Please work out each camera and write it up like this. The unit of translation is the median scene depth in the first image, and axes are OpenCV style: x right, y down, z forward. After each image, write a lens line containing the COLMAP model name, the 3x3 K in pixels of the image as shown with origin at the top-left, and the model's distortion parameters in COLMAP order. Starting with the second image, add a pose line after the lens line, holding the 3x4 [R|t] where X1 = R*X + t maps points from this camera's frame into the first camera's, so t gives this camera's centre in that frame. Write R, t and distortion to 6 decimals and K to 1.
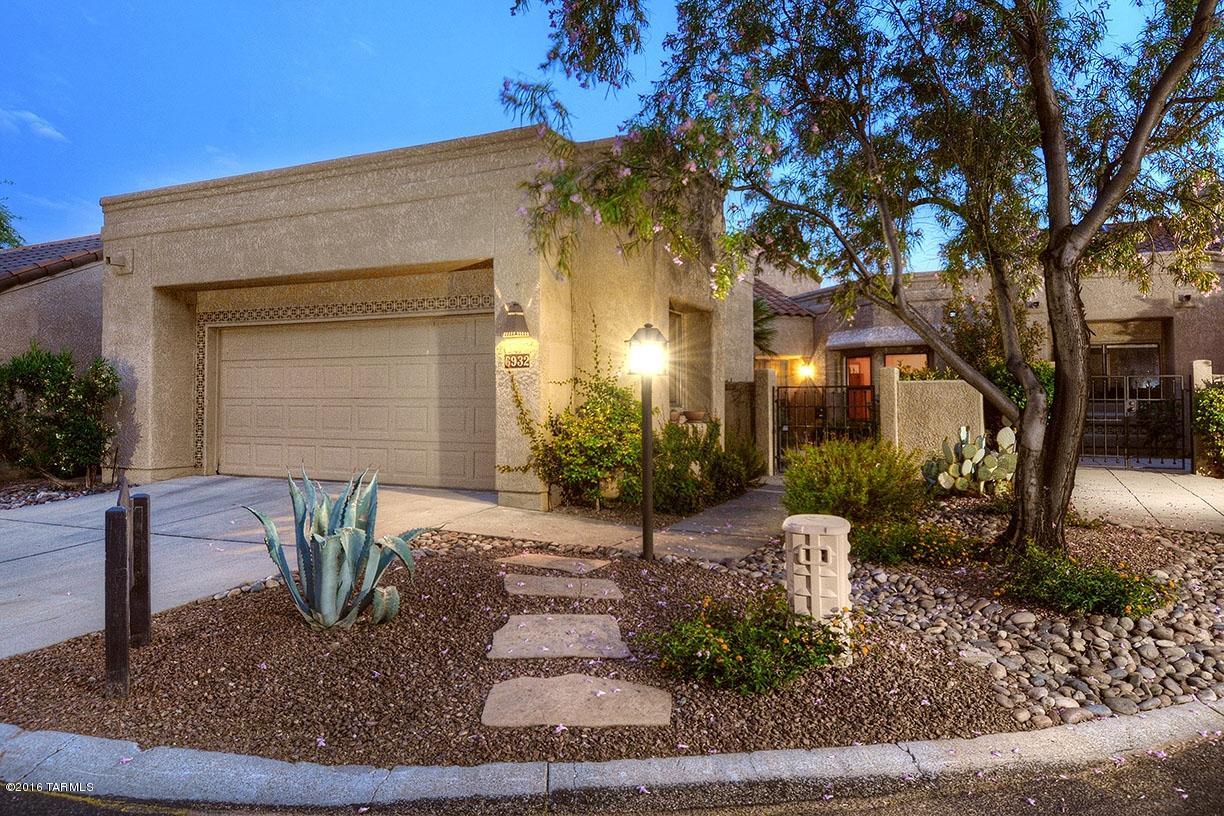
lens RADIAL K [[613.7, 0, 613.0], [0, 613.7, 344.2], [0, 0, 1]] dist [0.016183, -0.010361]
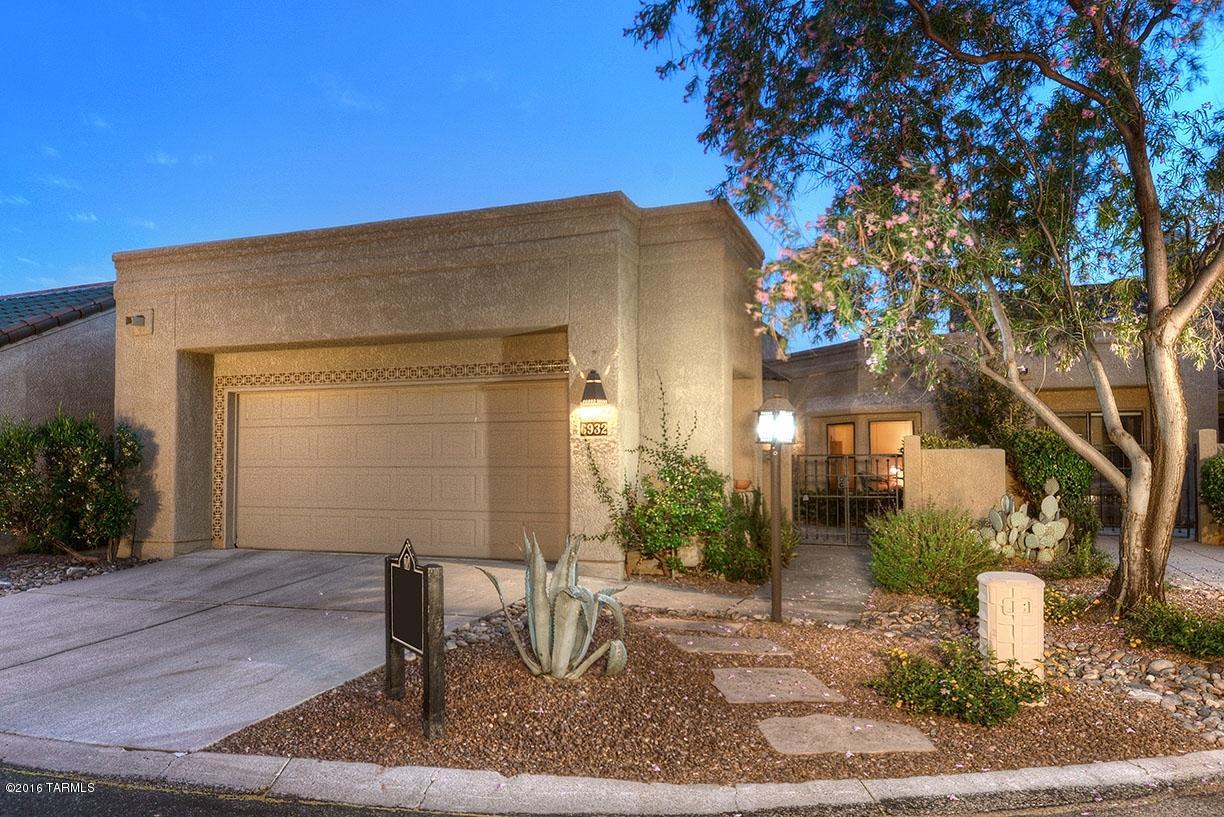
lens RADIAL K [[666.5, 0, 589.2], [0, 666.5, 403.3], [0, 0, 1]] dist [0.026061, -0.020594]
pose [[0.998577, 0.004802, 0.053114, -0.220374], [-0.004380, 0.999958, -0.008066, -0.005349], [-0.053151, 0.007822, 0.998556, -0.077114]]
